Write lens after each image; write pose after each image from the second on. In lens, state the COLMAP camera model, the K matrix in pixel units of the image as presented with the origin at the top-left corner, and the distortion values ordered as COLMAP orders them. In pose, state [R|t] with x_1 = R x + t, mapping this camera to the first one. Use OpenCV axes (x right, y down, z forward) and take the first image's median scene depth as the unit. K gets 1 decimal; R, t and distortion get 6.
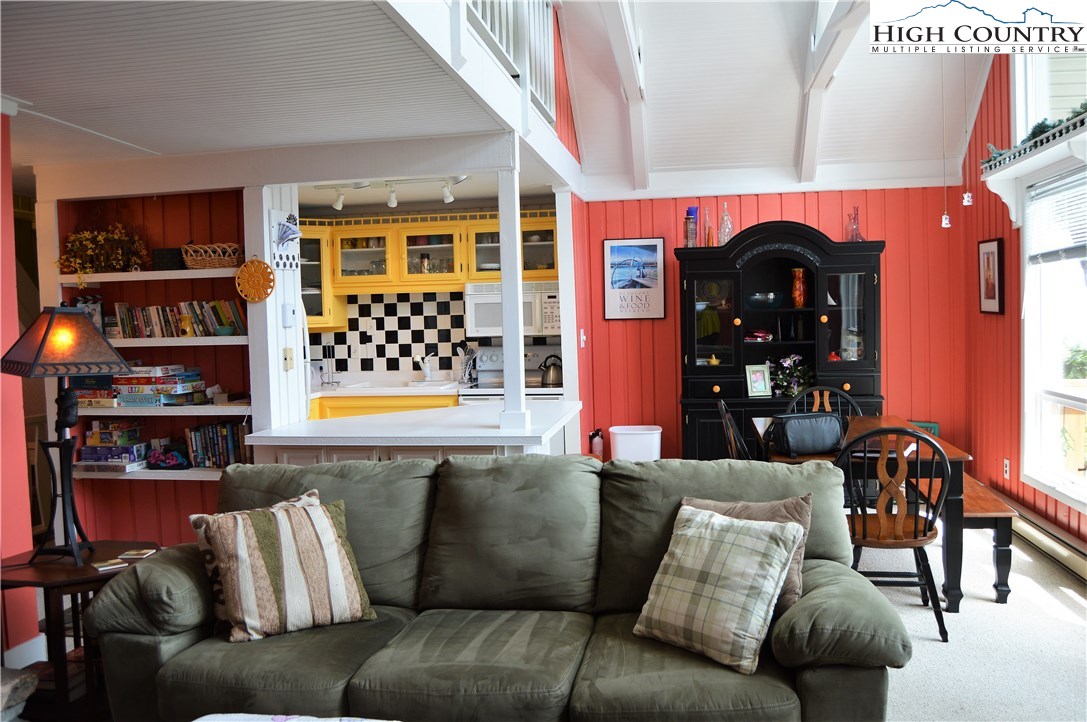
lens RADIAL K [[881.6, 0, 545.7], [0, 881.6, 361.2], [0, 0, 1]] dist [-0.087954, 0.022013]
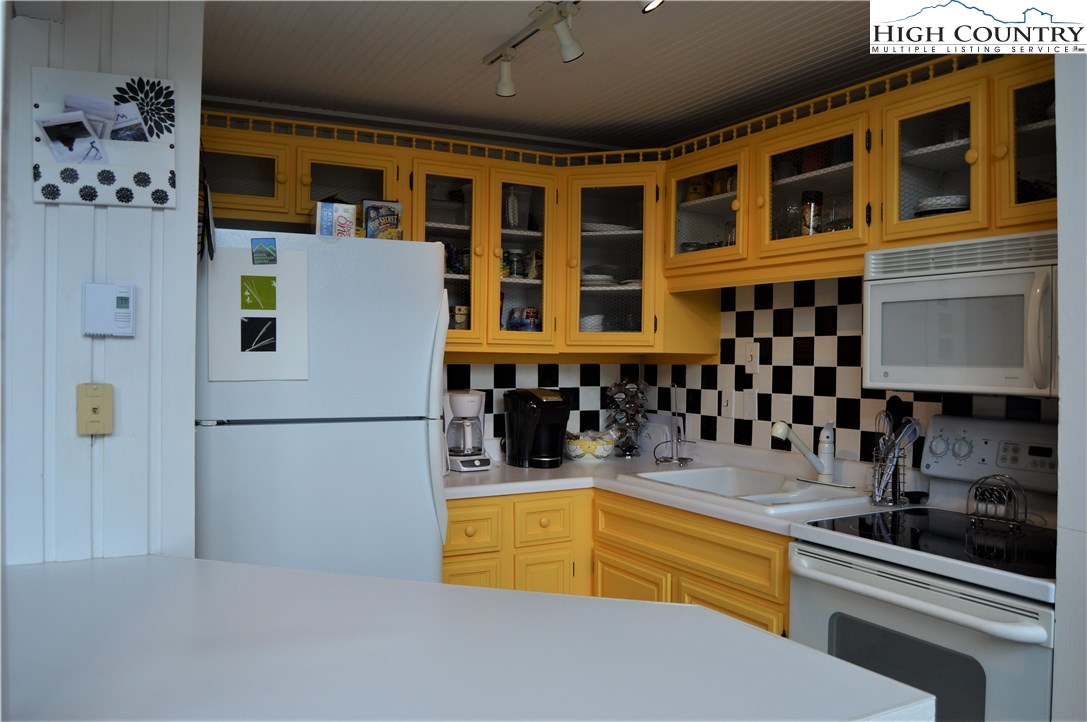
lens RADIAL K [[881.6, 0, 540.0], [0, 881.6, 356.7], [0, 0, 1]] dist [-0.087954, 0.022013]
pose [[0.614558, 0.033745, -0.788150, 0.119622], [-0.067848, 0.997644, -0.010189, -0.026495], [0.785949, 0.059736, 0.615399, 0.611544]]
